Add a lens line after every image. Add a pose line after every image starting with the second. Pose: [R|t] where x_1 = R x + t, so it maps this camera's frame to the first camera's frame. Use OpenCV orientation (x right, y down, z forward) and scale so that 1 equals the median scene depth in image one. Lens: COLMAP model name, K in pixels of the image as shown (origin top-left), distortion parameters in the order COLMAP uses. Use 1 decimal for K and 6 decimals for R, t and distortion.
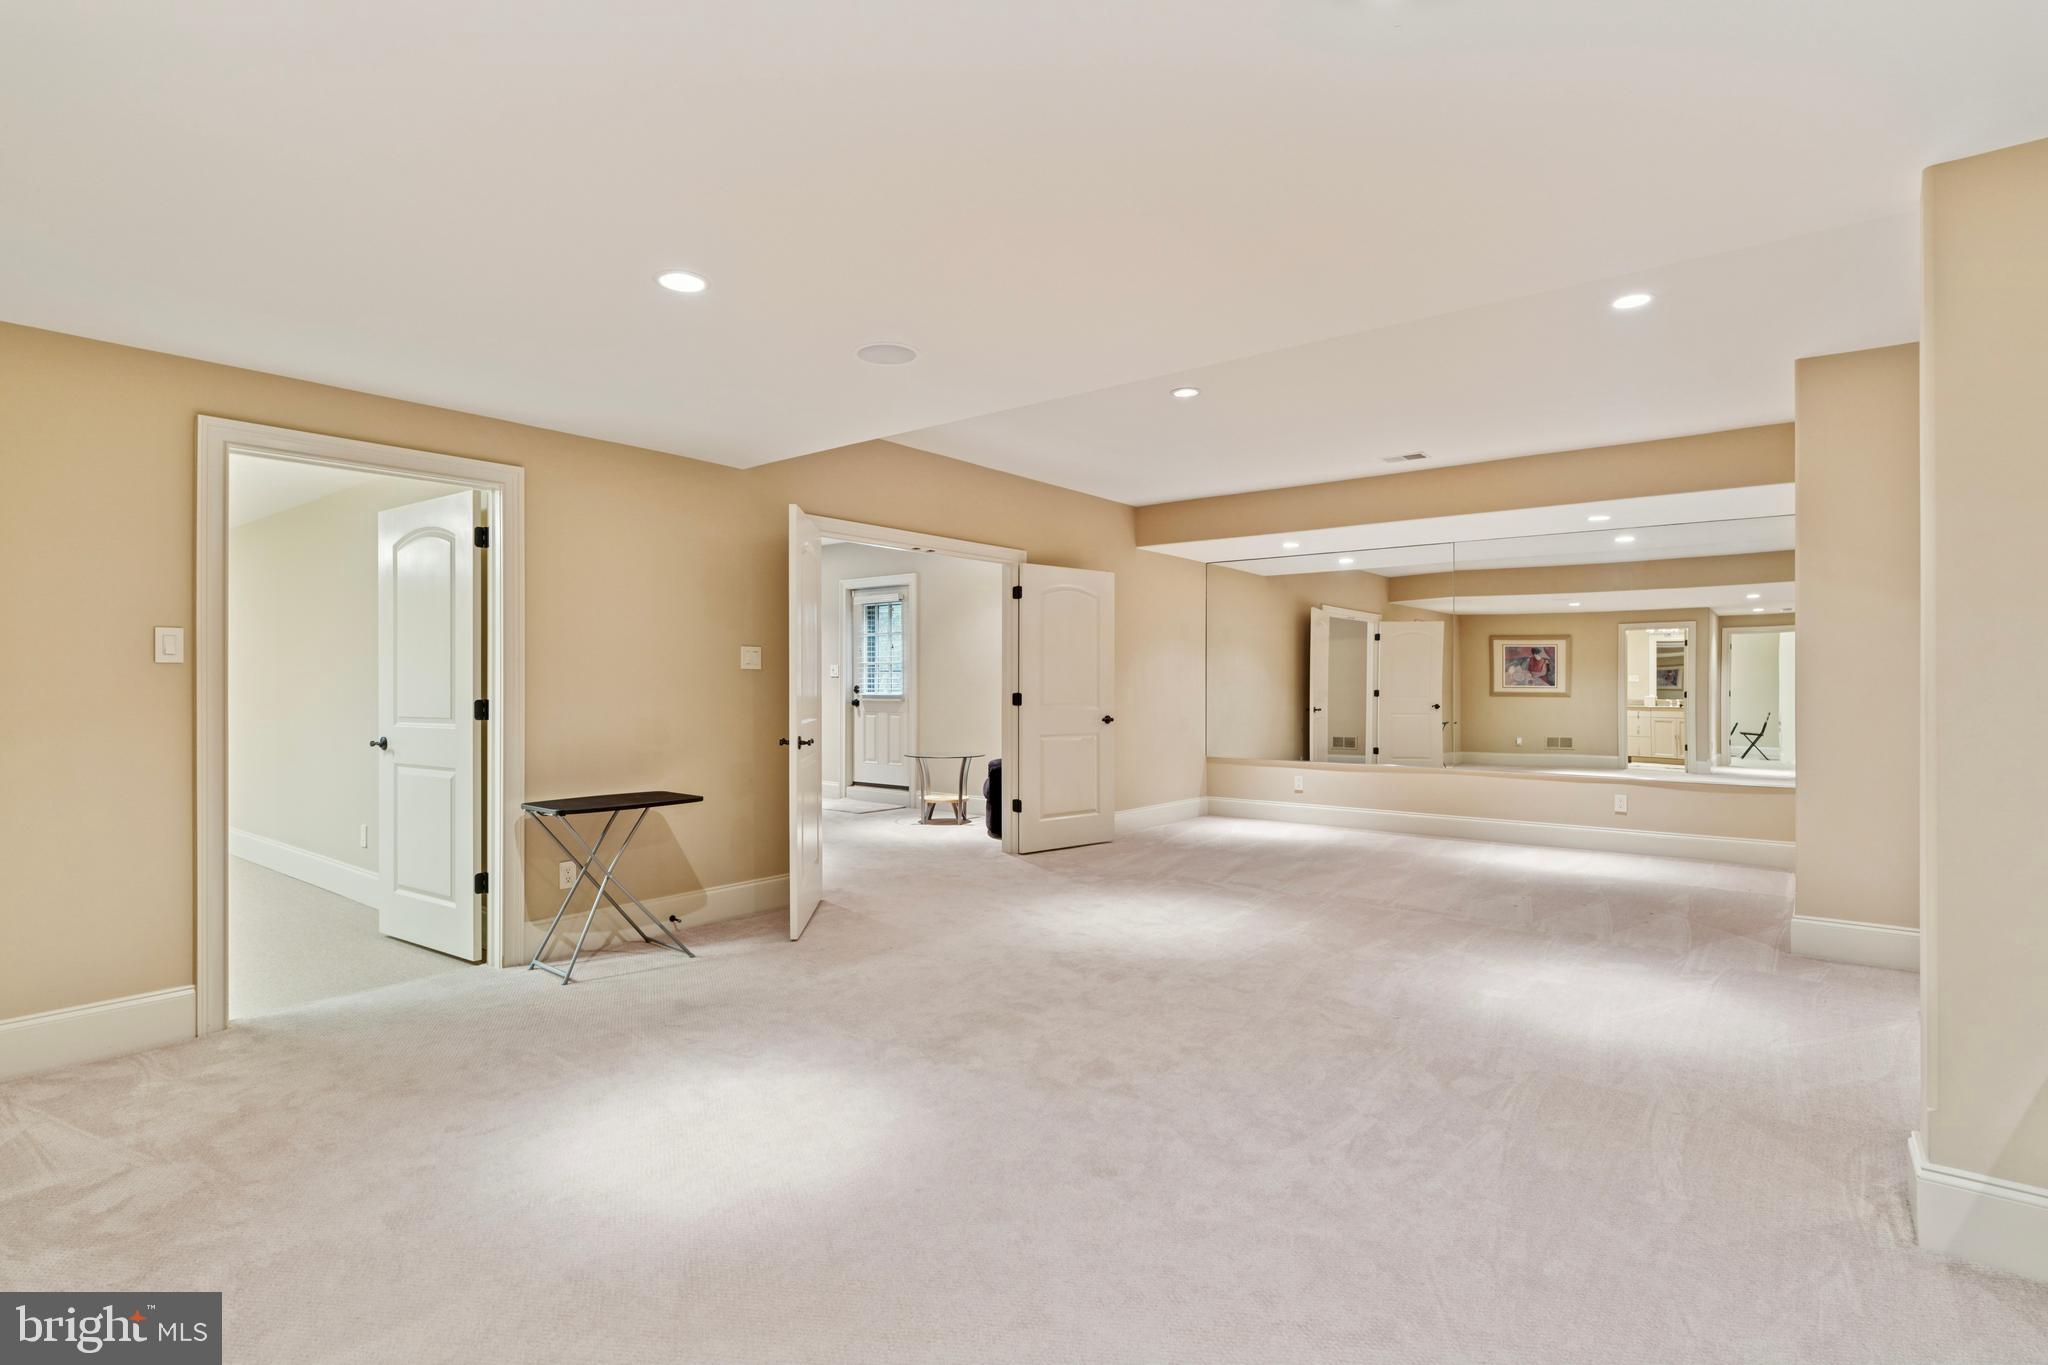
lens RADIAL K [[1018.6, 0, 1035.1], [0, 1018.6, 684.1], [0, 0, 1]] dist [-0.000845, 0.000187]
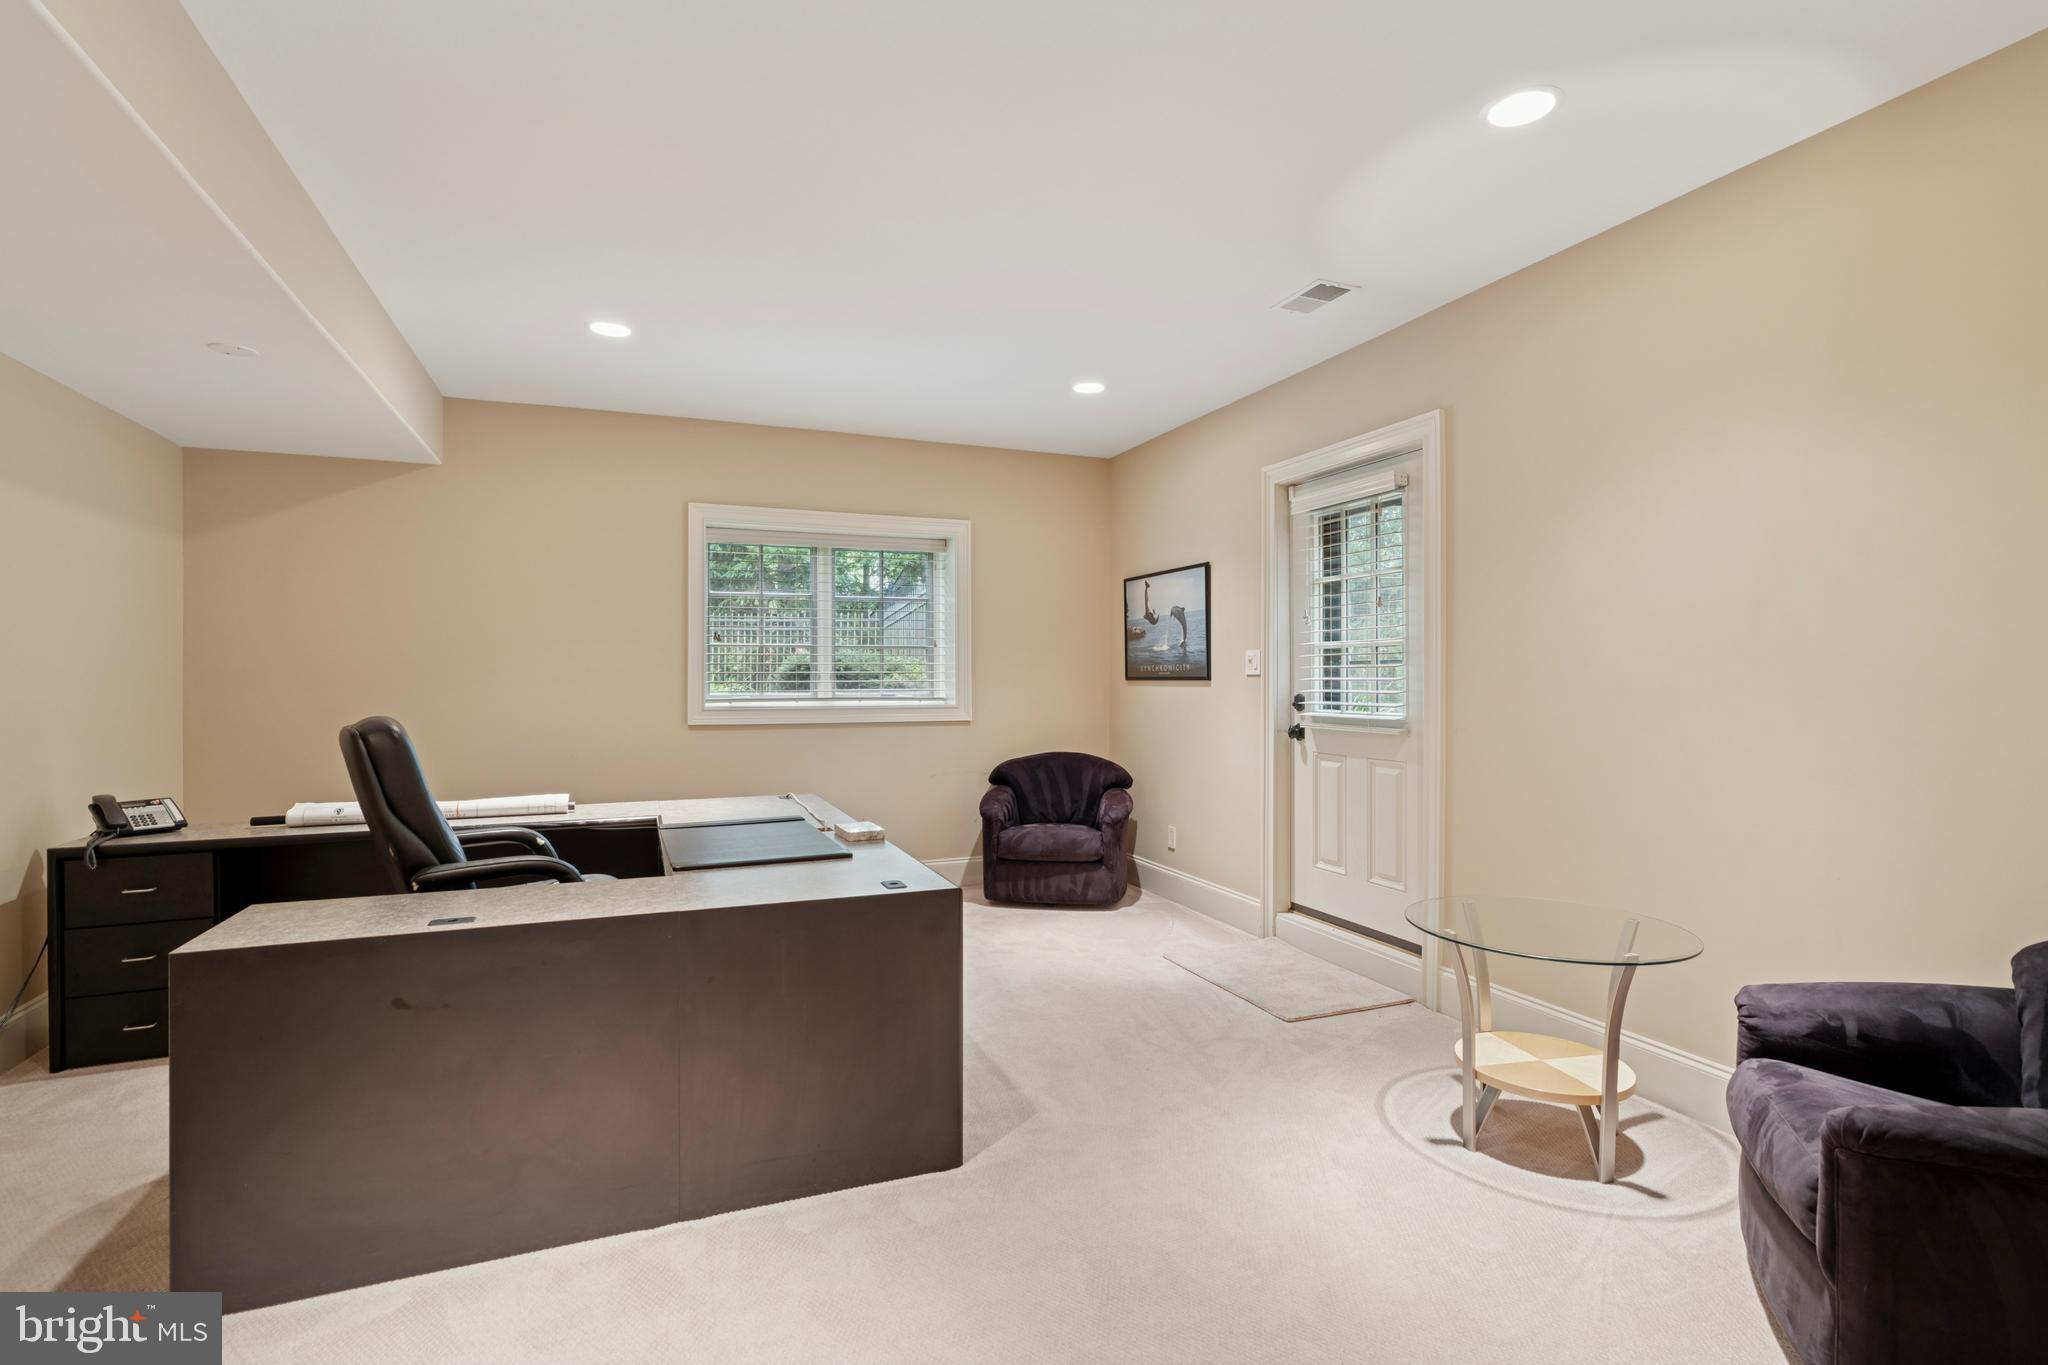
lens RADIAL K [[1018.6, 0, 1022.0], [0, 1018.6, 681.4], [0, 0, 1]] dist [-0.000845, 0.000187]
pose [[0.879571, 0.001334, -0.475765, -0.069112], [-0.002450, 0.999996, -0.001725, -0.003403], [0.475761, 0.002682, 0.879571, 0.553380]]
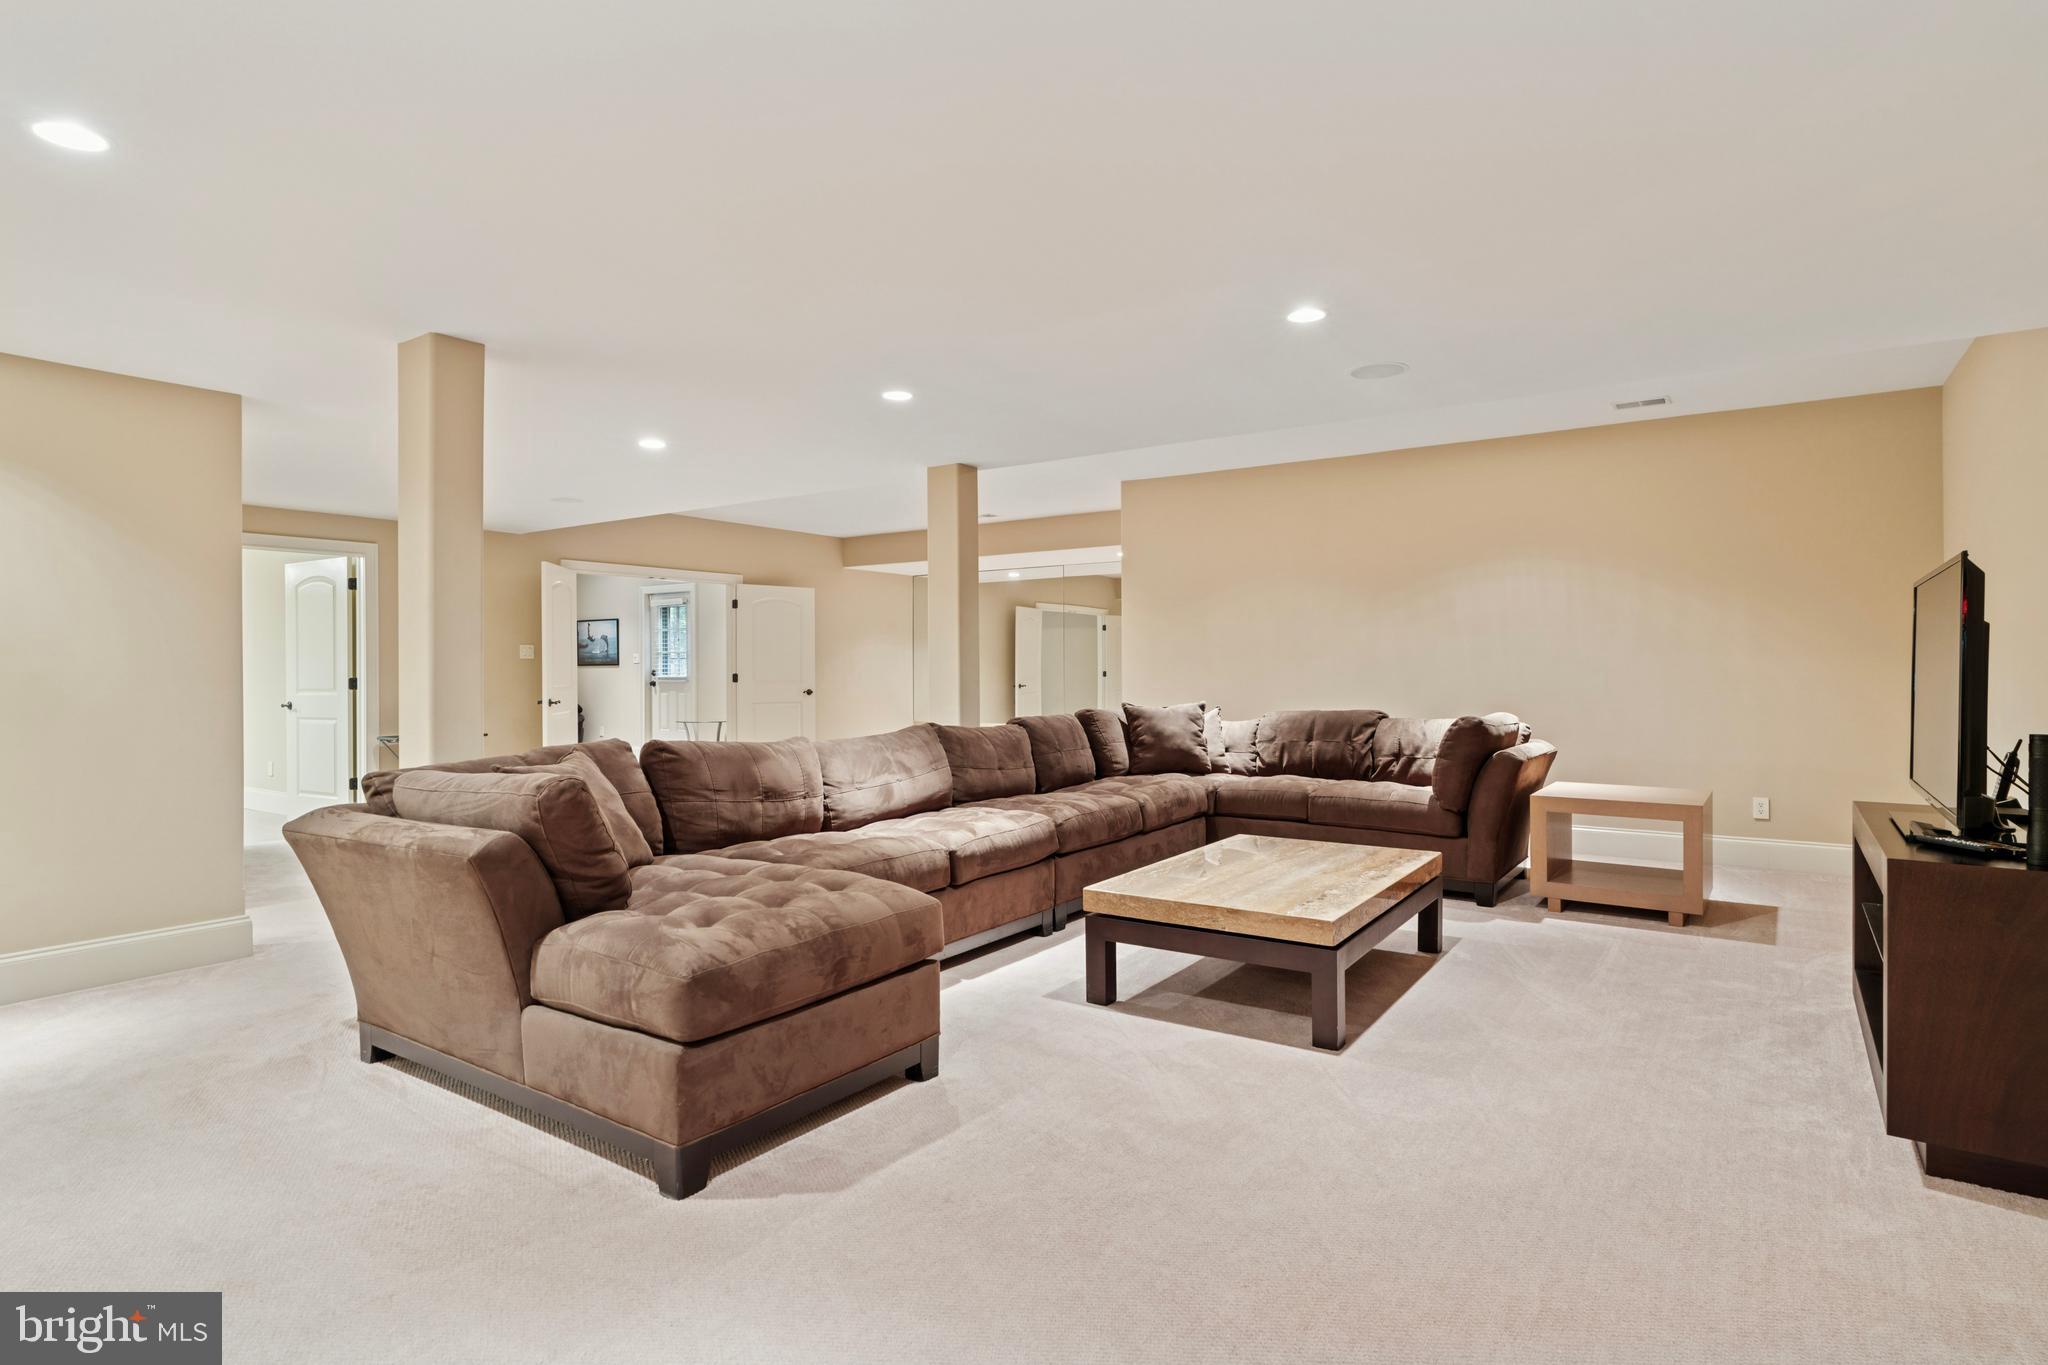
lens RADIAL K [[1067.4, 0, 1017.9], [0, 1067.4, 663.7], [0, 0, 1]] dist [0.001556, -0.000021]
pose [[0.997440, -0.006470, 0.071211, 0.186735], [0.006838, 0.999965, -0.004915, 0.003278], [-0.071176, 0.005390, 0.997449, -0.366016]]
